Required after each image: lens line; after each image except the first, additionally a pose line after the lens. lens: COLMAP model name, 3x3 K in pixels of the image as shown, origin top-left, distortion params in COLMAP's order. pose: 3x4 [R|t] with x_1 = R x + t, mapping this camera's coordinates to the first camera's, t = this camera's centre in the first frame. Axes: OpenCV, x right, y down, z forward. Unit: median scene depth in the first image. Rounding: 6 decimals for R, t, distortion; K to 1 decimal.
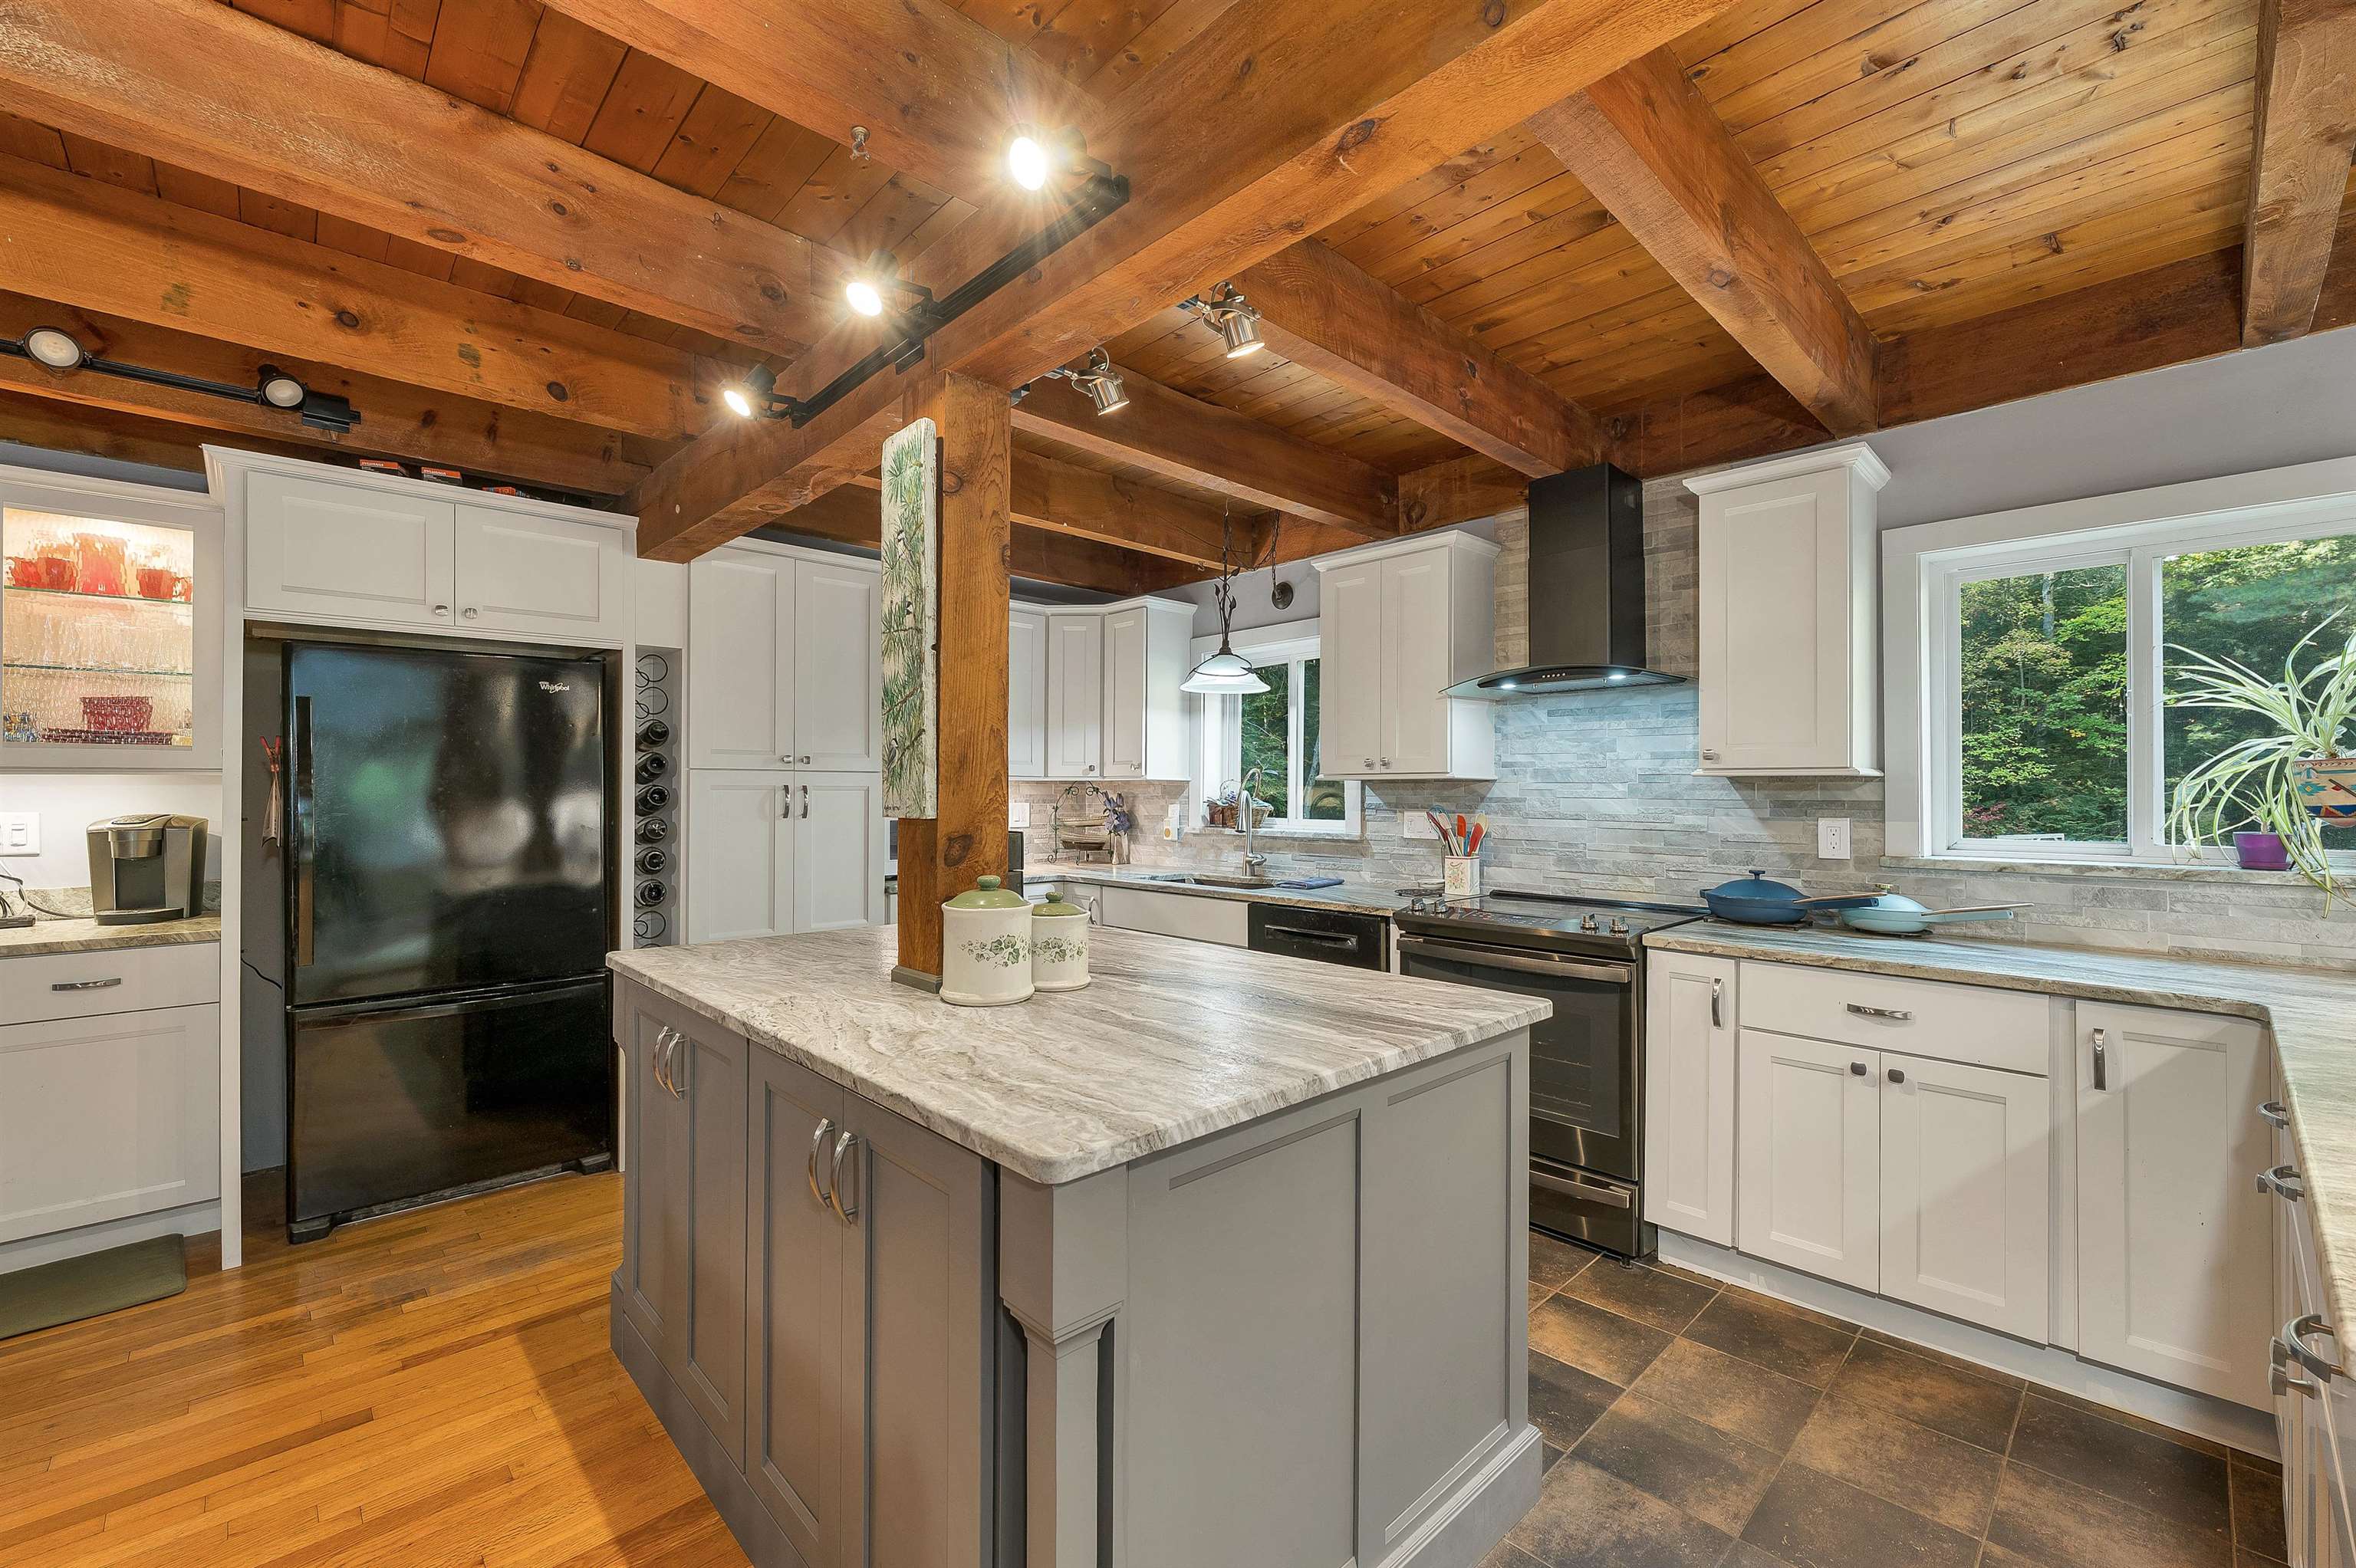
lens RADIAL K [[966.7, 0, 1174.7], [0, 966.7, 794.5], [0, 0, 1]] dist [-0.001443, -0.000043]
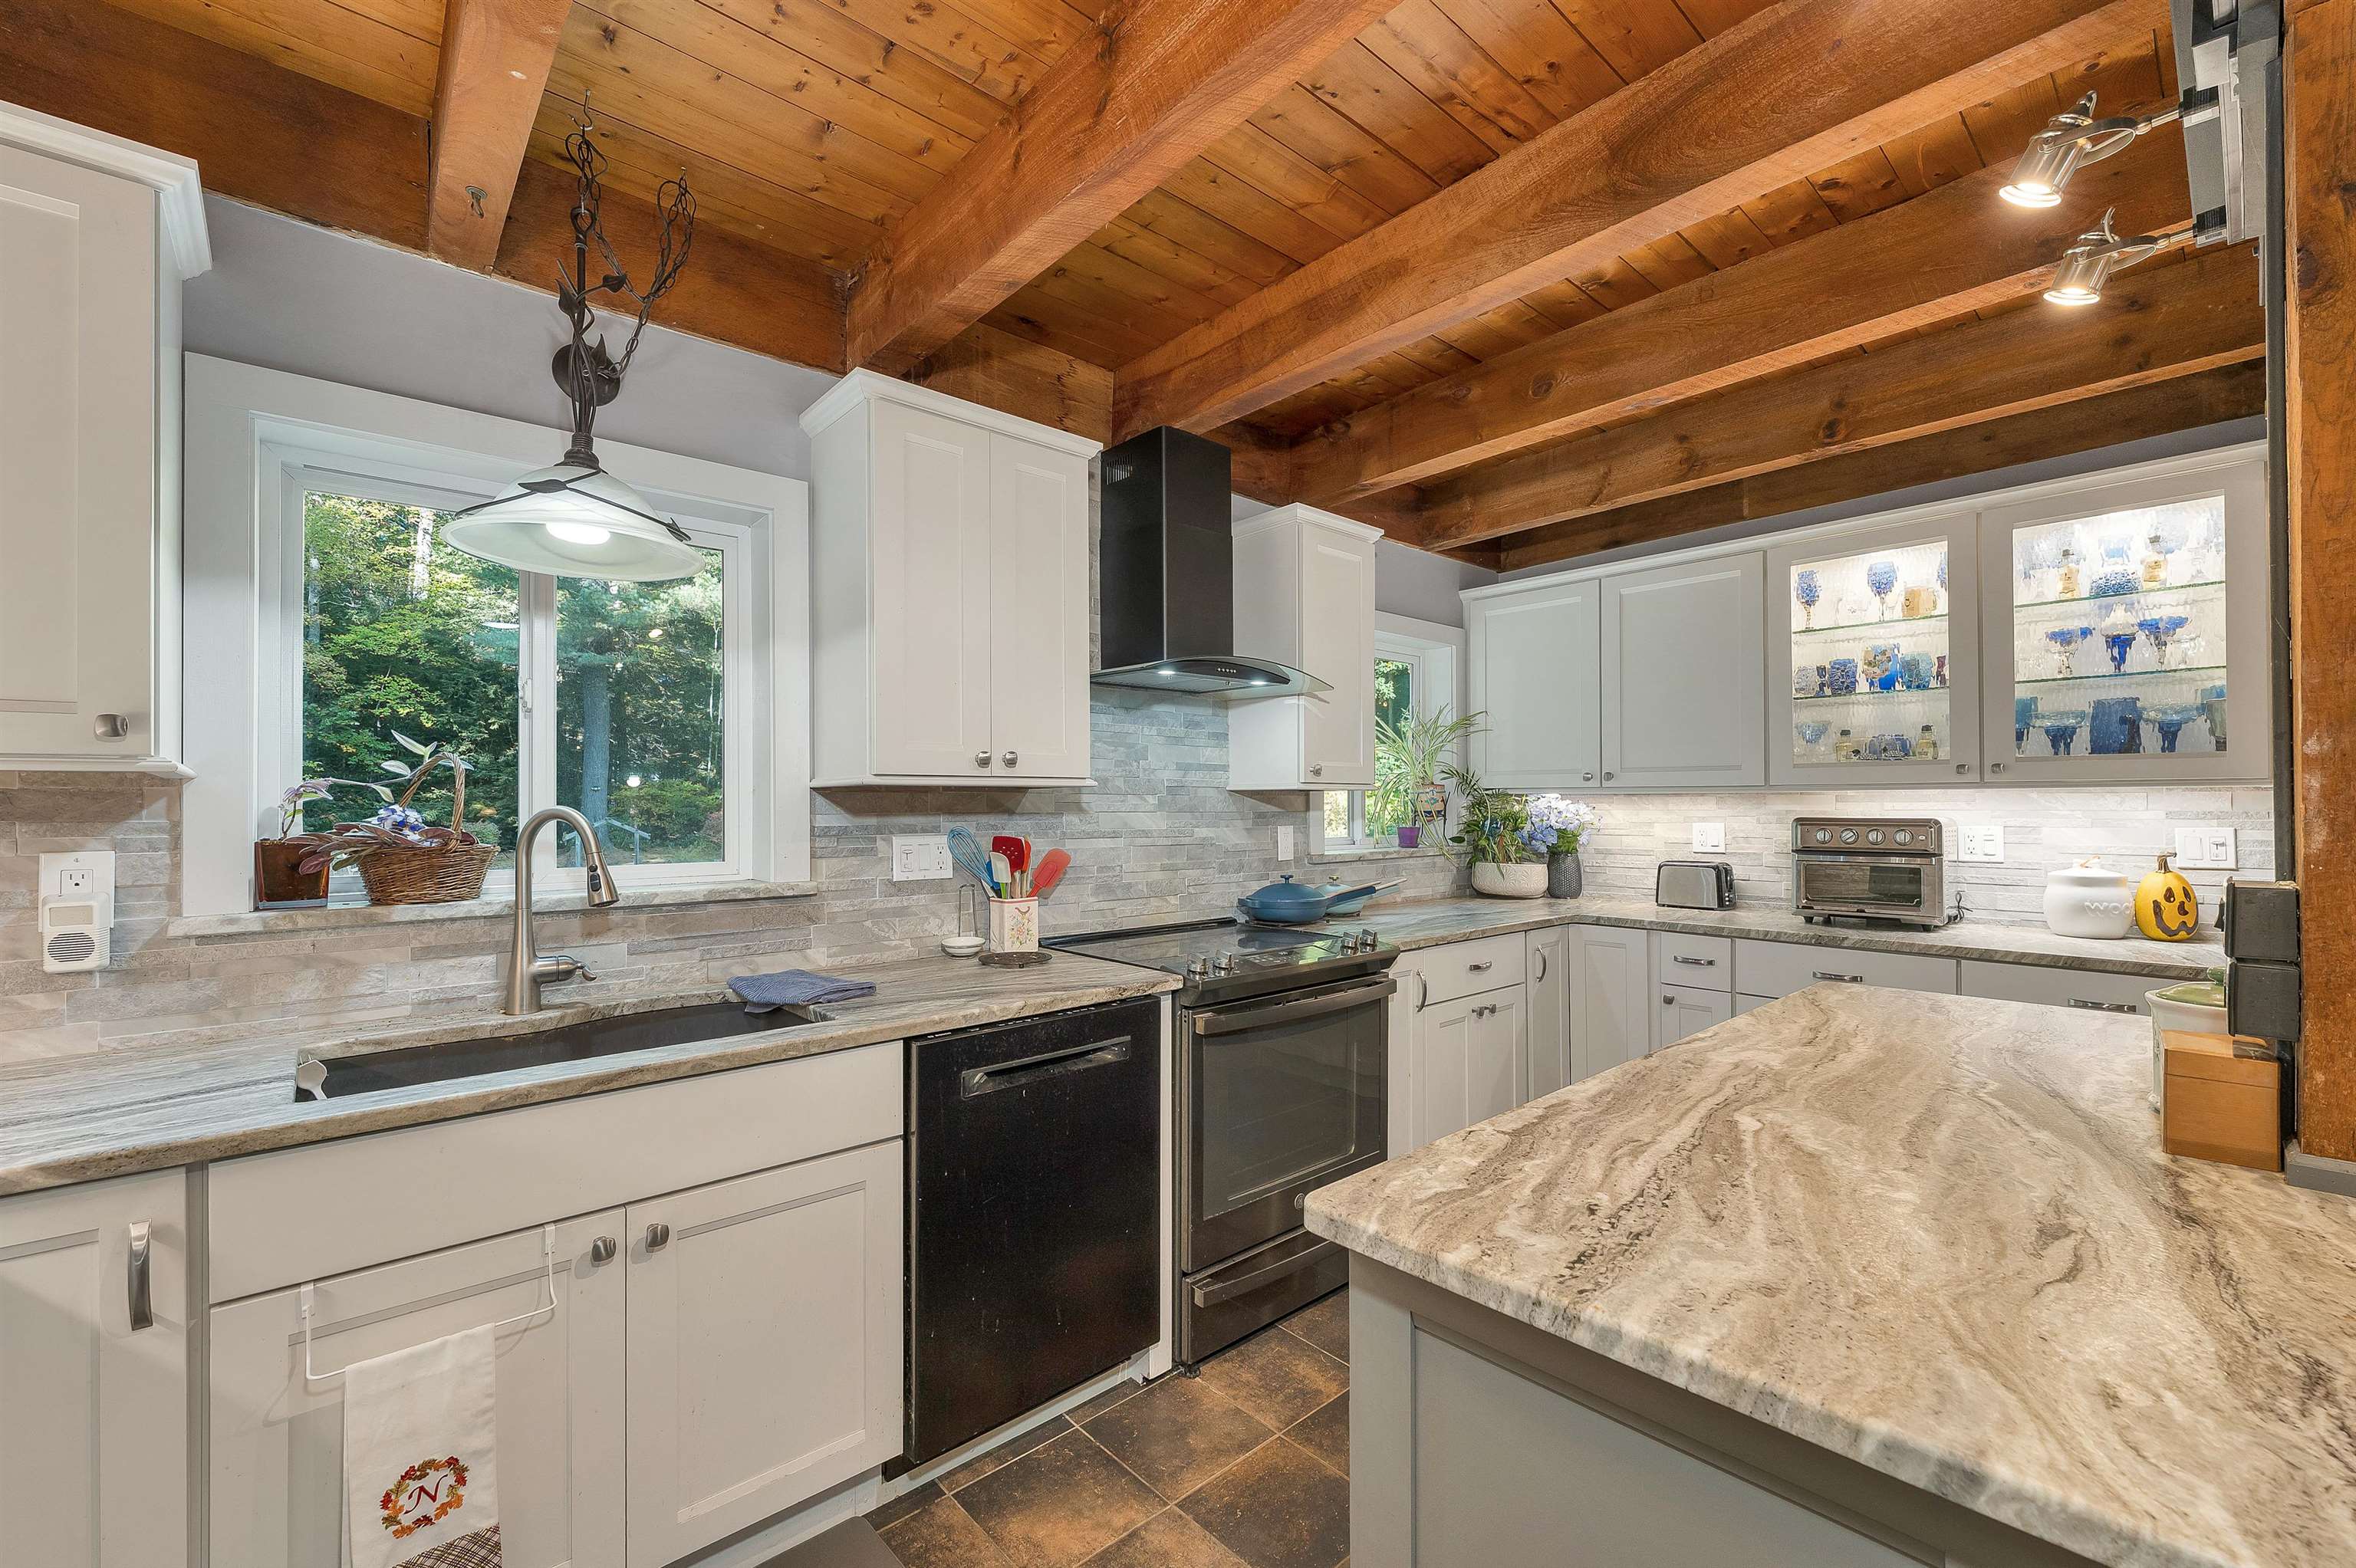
lens RADIAL K [[956.1, 0, 1169.3], [0, 956.1, 795.4], [0, 0, 1]] dist [-0.013255, 0.000106]
pose [[0.035280, 0.005440, 0.999363, -0.420251], [0.006359, 0.999964, -0.005668, -0.006198], [-0.999357, 0.006554, 0.035244, 0.924713]]
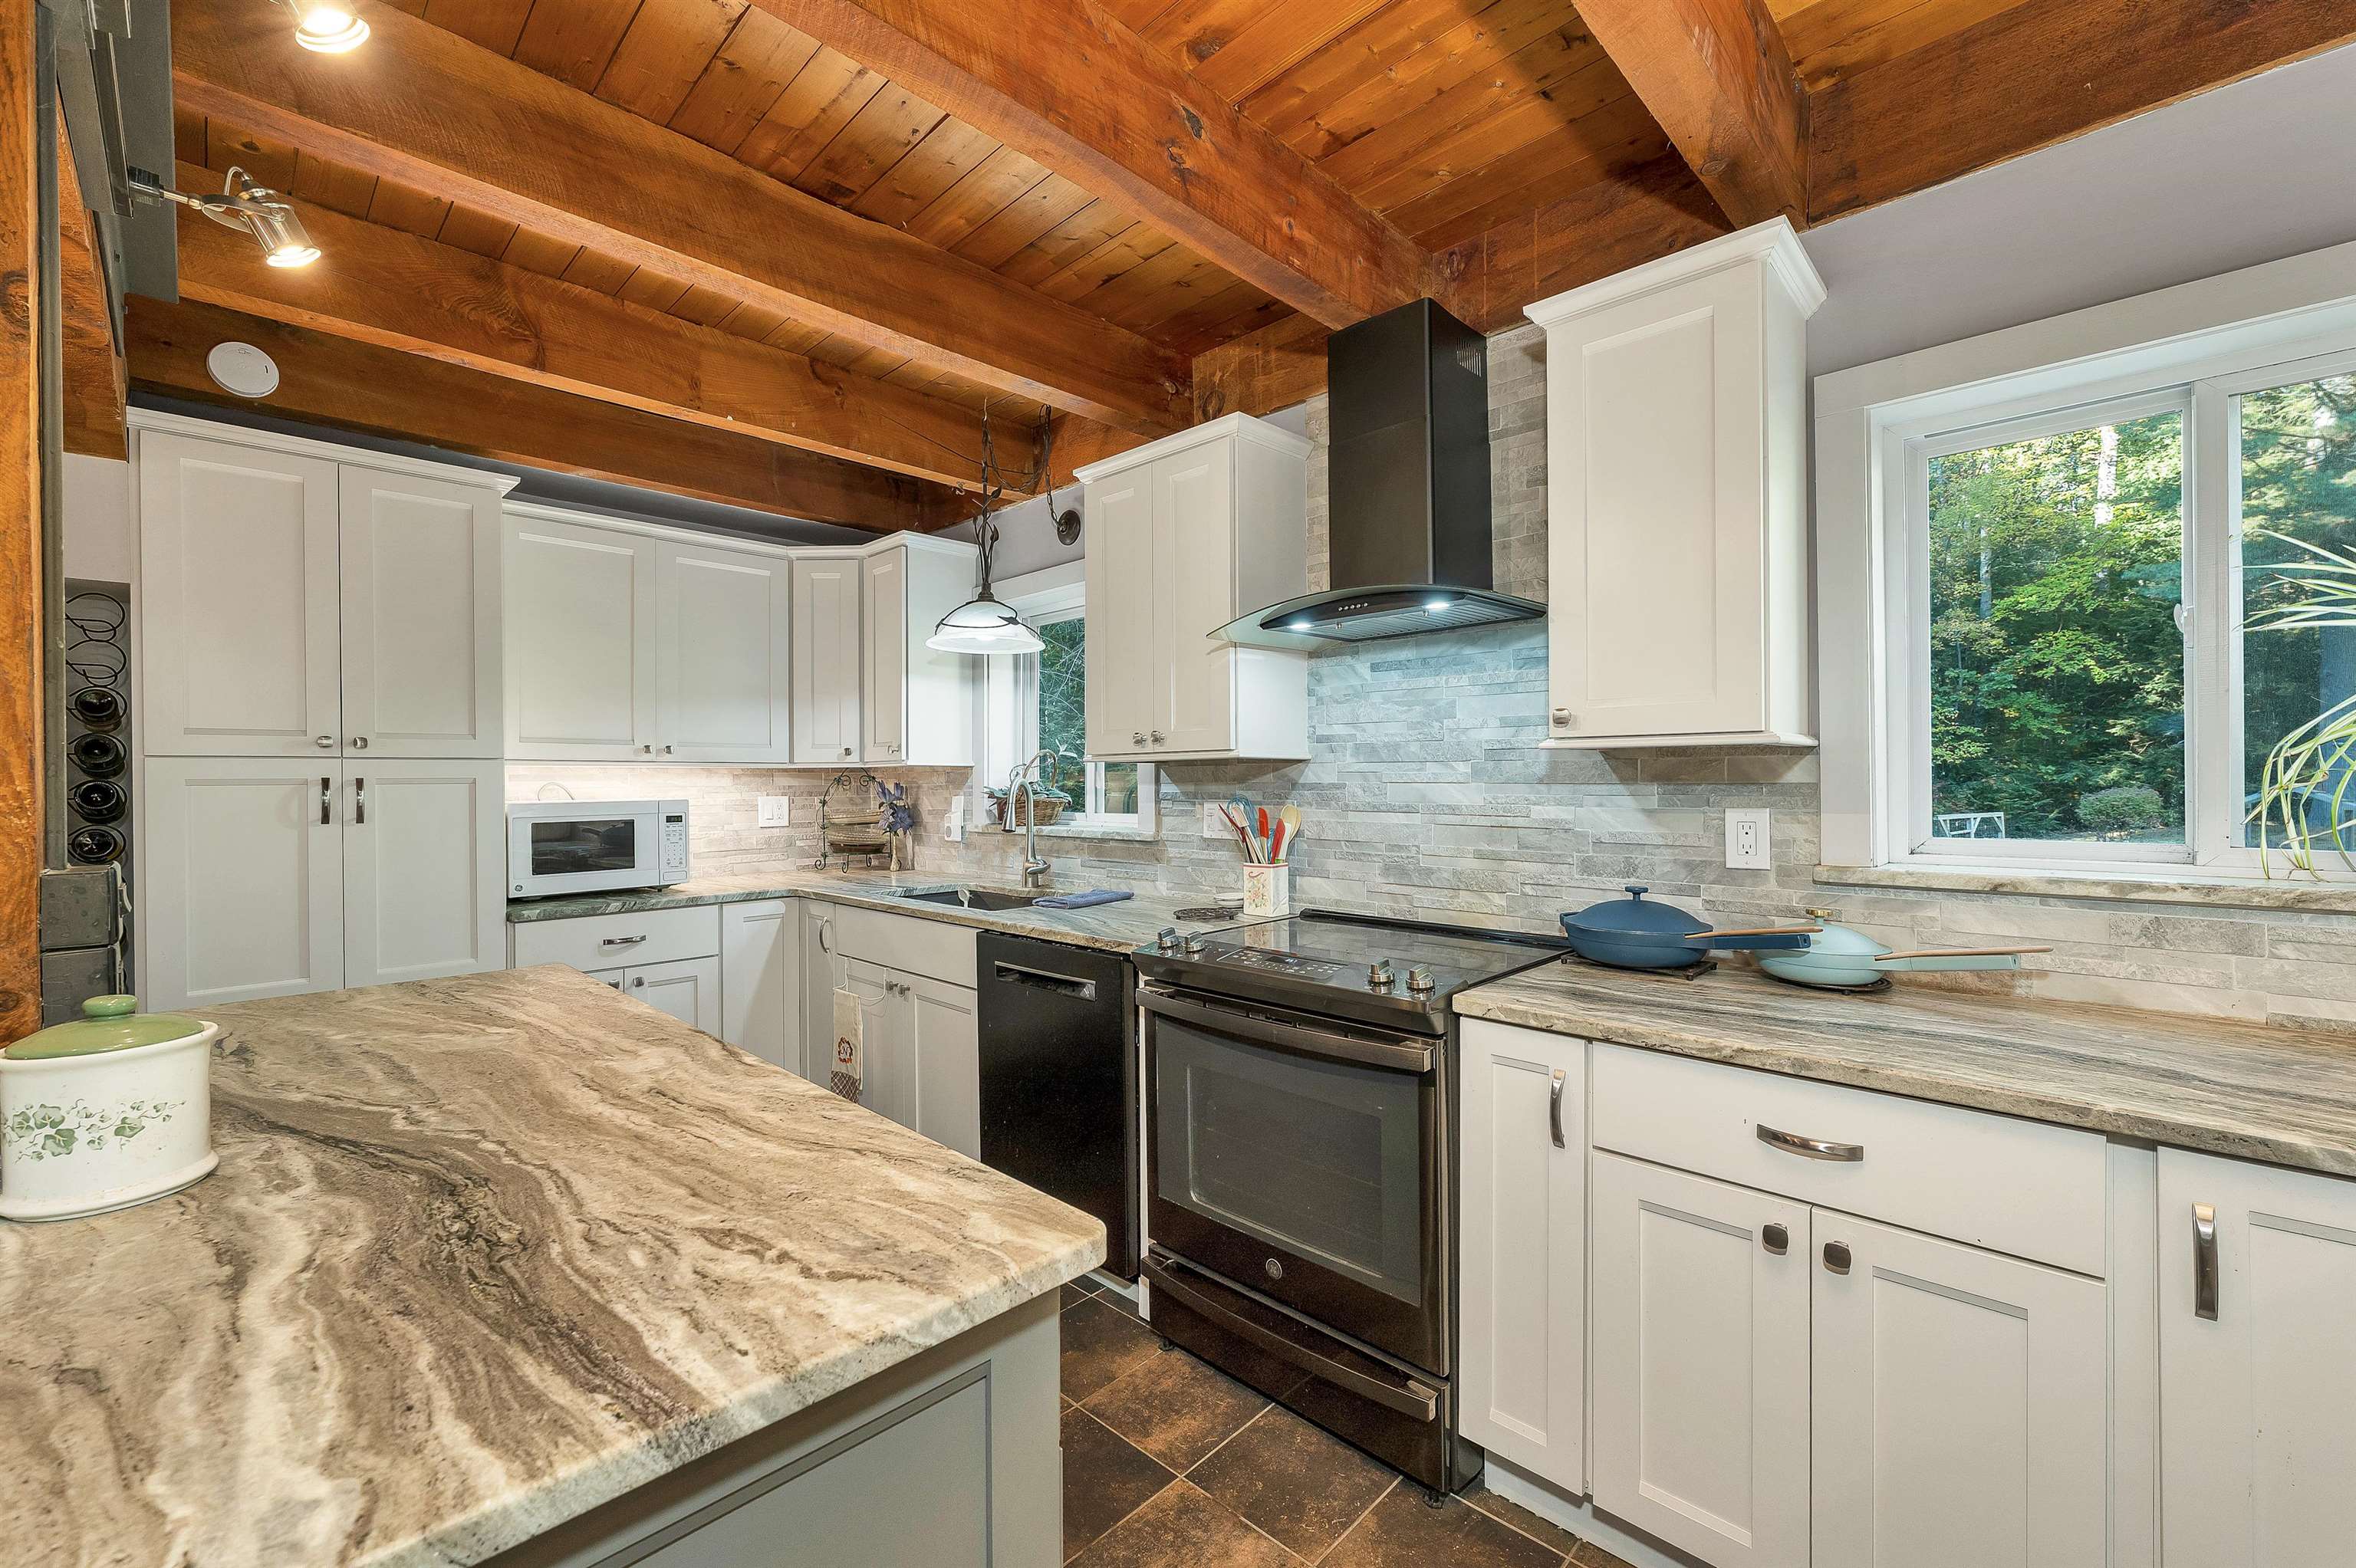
lens RADIAL K [[961.1, 0, 1170.7], [0, 961.1, 791.5], [0, 0, 1]] dist [-0.001985, 0.000279]
pose [[0.999362, -0.011710, 0.033745, 0.214762], [0.011374, 0.999884, 0.010150, 0.000646], [-0.033860, -0.009759, 0.999379, 0.285920]]
